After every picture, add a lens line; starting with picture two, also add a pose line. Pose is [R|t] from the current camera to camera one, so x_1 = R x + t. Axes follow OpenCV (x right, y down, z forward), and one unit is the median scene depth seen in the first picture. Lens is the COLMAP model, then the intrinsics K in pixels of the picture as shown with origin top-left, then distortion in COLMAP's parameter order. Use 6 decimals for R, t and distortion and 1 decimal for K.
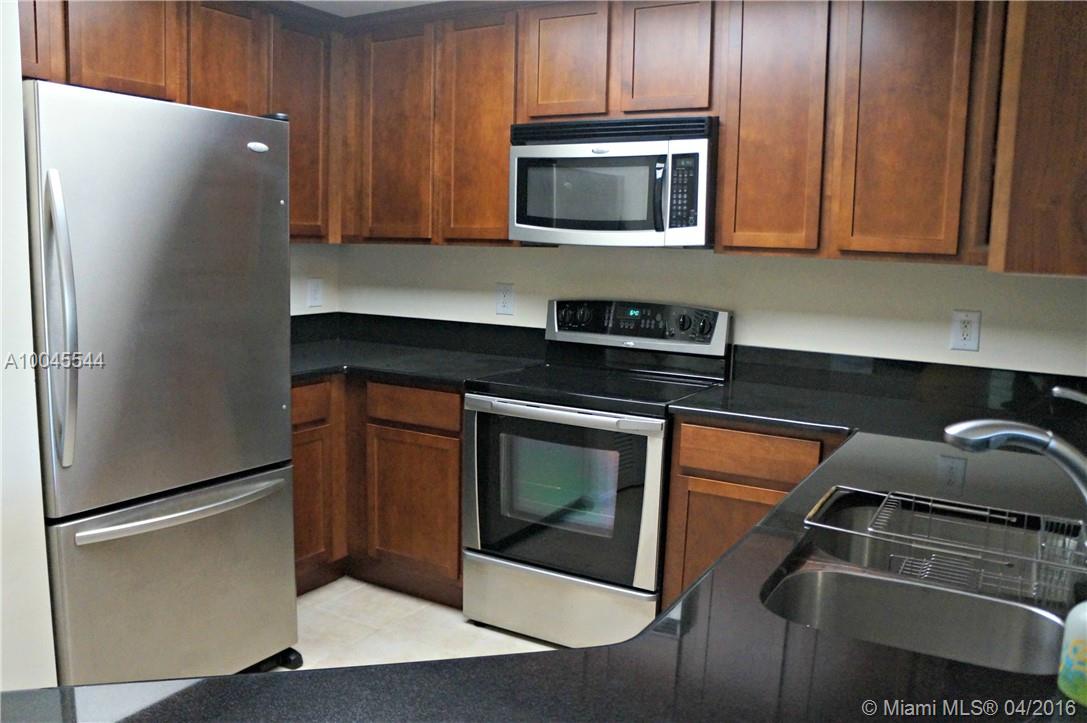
lens RADIAL K [[886.0, 0, 522.3], [0, 886.0, 362.3], [0, 0, 1]] dist [-0.189939, 0.148988]
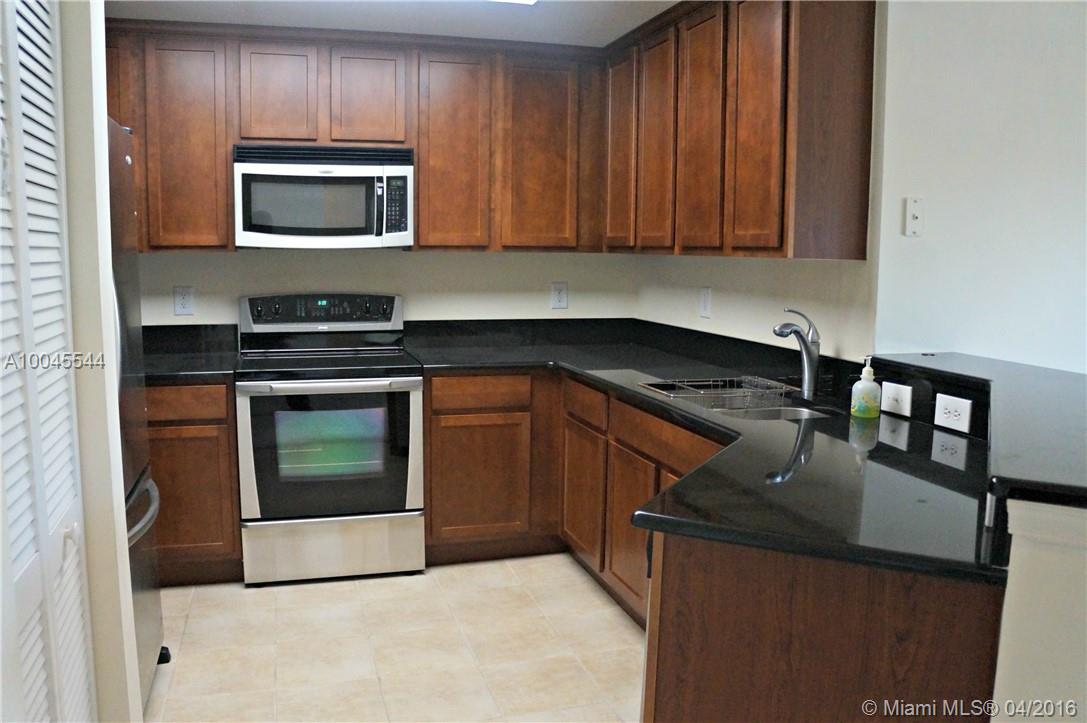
lens RADIAL K [[886.0, 0, 522.3], [0, 886.0, 362.3], [0, 0, 1]] dist [-0.189939, 0.148988]
pose [[0.674001, -0.112609, 0.730097, -0.673472], [0.108511, 0.992685, 0.052937, -0.010110], [-0.730717, 0.043544, 0.681290, -0.025128]]
